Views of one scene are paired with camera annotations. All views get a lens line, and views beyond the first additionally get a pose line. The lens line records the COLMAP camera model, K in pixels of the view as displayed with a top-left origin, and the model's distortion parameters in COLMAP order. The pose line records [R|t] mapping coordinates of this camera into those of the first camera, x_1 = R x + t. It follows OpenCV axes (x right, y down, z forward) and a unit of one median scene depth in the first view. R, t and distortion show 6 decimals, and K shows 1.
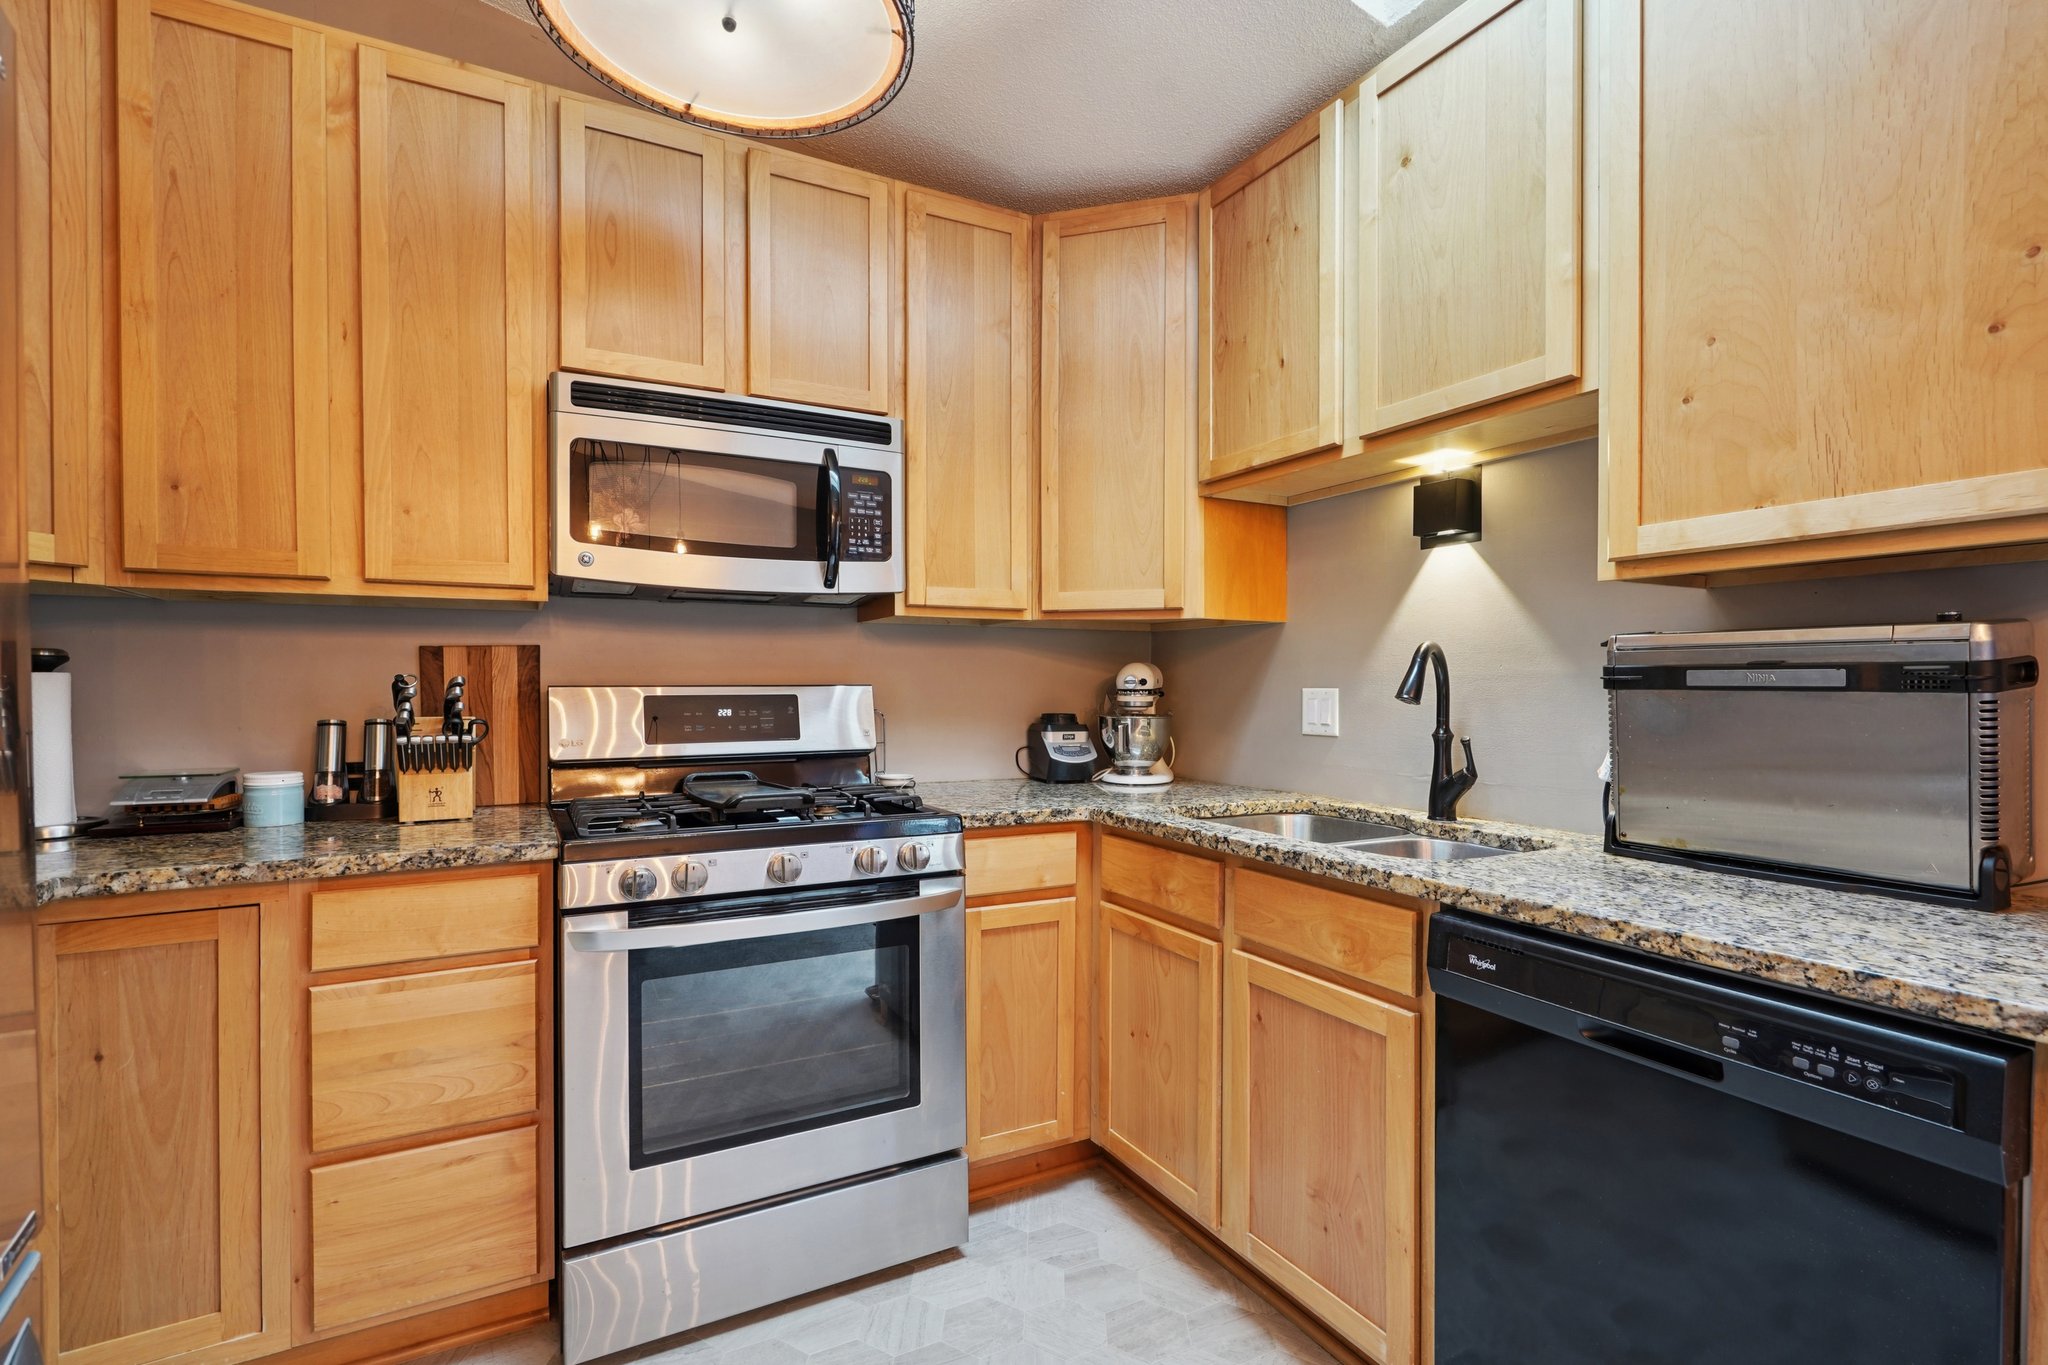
lens RADIAL K [[955.0, 0, 1024.6], [0, 955.0, 691.7], [0, 0, 1]] dist [0.000050, 0.000631]
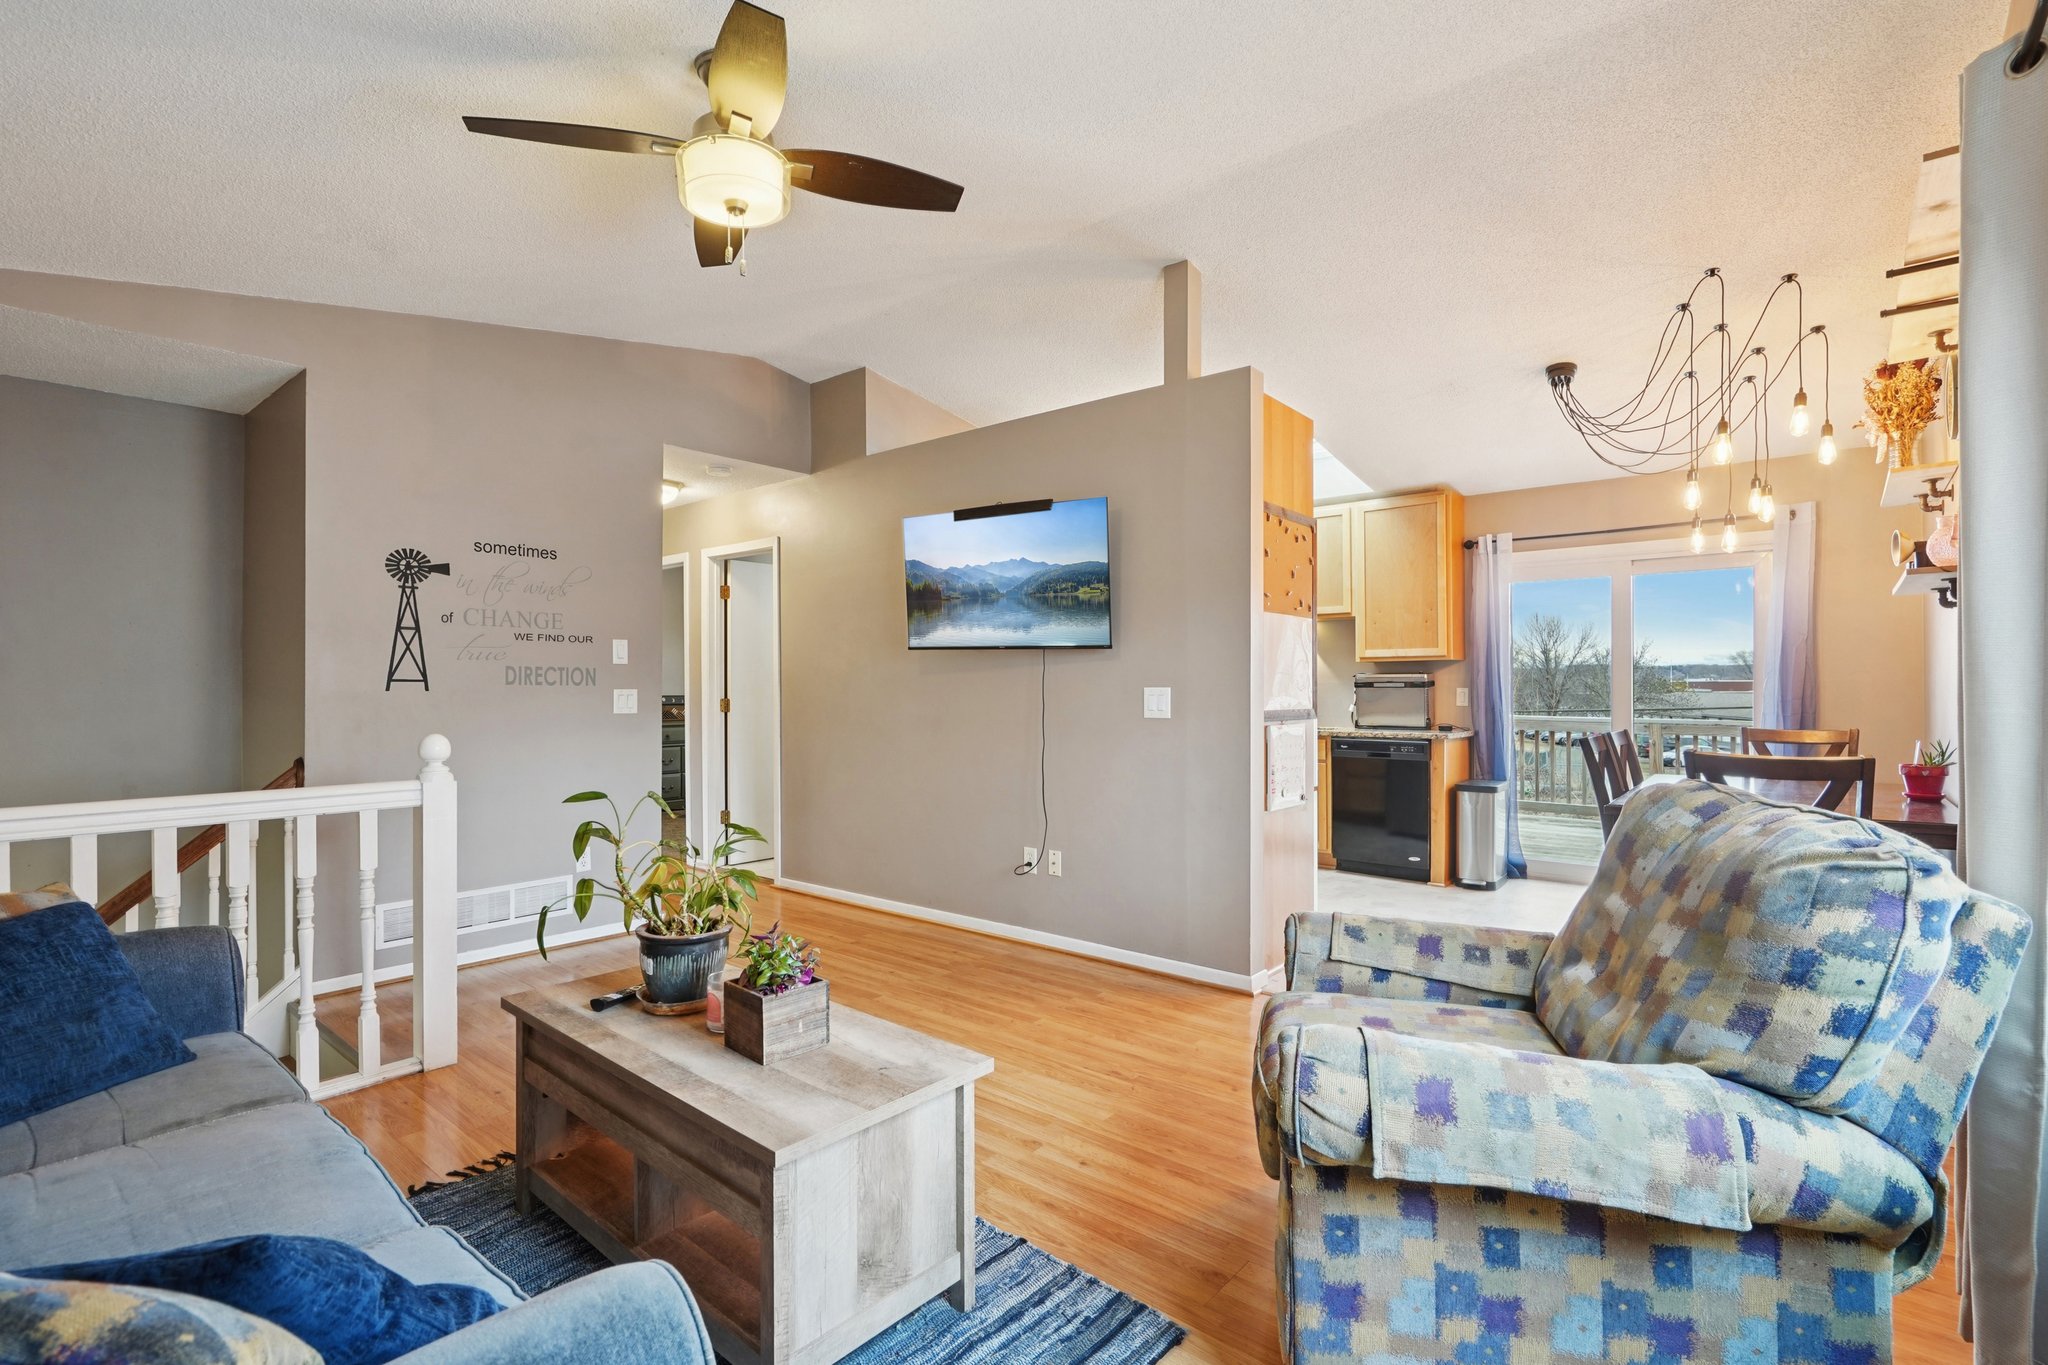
lens RADIAL K [[946.4, 0, 1011.8], [0, 946.4, 682.5], [0, 0, 1]] dist [-0.003619, -0.000099]
pose [[0.936069, -0.005879, 0.351768, -1.690909], [0.009994, 0.999901, -0.009882, 0.000748], [-0.351675, 0.012765, 0.936035, -1.753828]]
